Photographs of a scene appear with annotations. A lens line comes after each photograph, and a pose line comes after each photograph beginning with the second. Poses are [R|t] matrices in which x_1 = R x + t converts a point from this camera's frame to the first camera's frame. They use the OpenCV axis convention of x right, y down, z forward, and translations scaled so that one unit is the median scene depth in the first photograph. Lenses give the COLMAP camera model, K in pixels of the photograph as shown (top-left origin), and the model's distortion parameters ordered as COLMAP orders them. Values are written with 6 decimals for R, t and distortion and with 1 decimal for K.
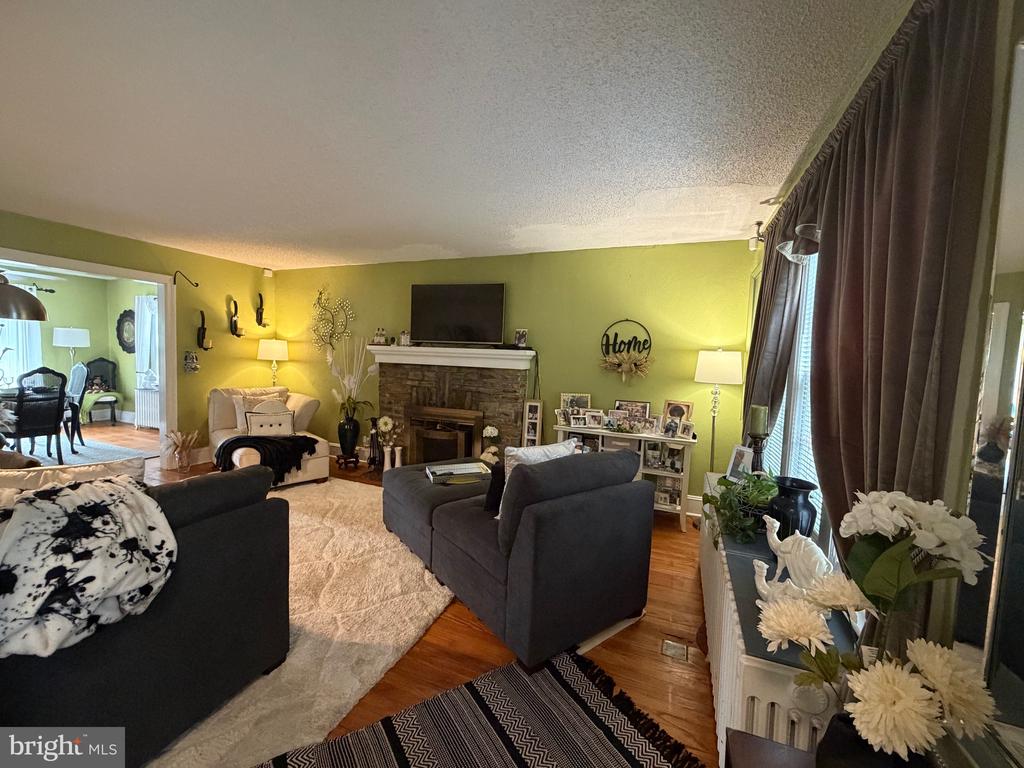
lens RADIAL K [[408.2, 0, 510.9], [0, 408.2, 382.9], [0, 0, 1]] dist [-0.000457, 0.000242]
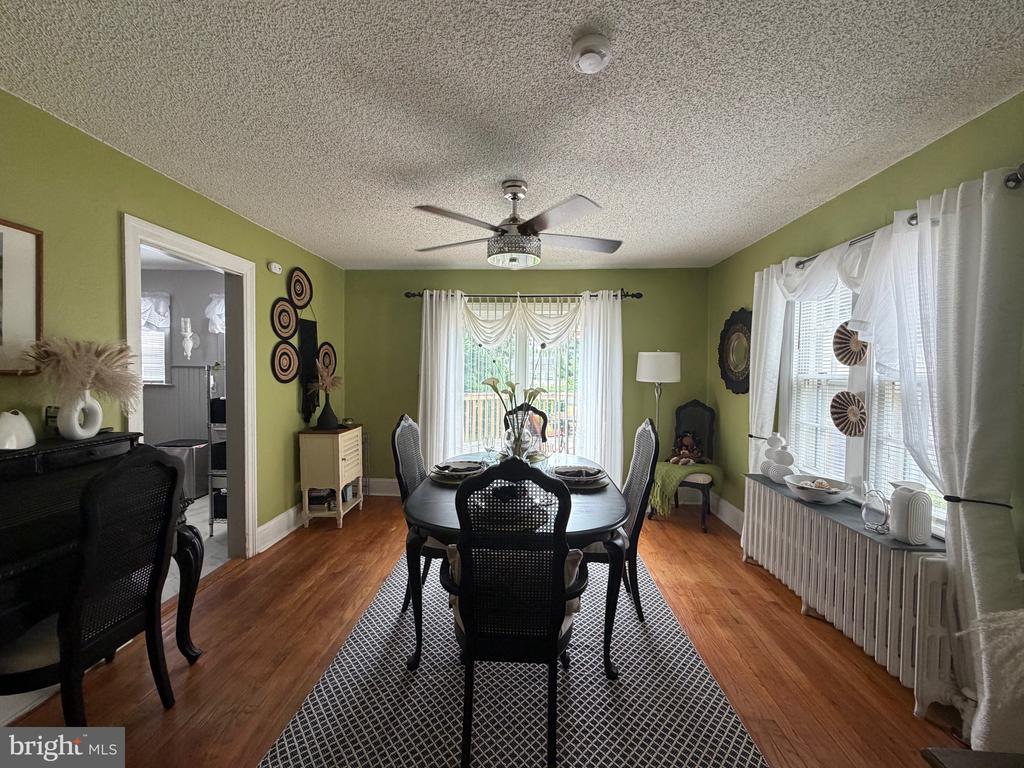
lens RADIAL K [[408.2, 0, 509.8], [0, 408.2, 382.9], [0, 0, 1]] dist [-0.000457, 0.000242]
pose [[0.325818, -0.008122, -0.945398, -0.549071], [-0.060058, 0.997766, -0.029270, -0.054474], [0.943523, 0.066315, 0.324603, 0.569828]]
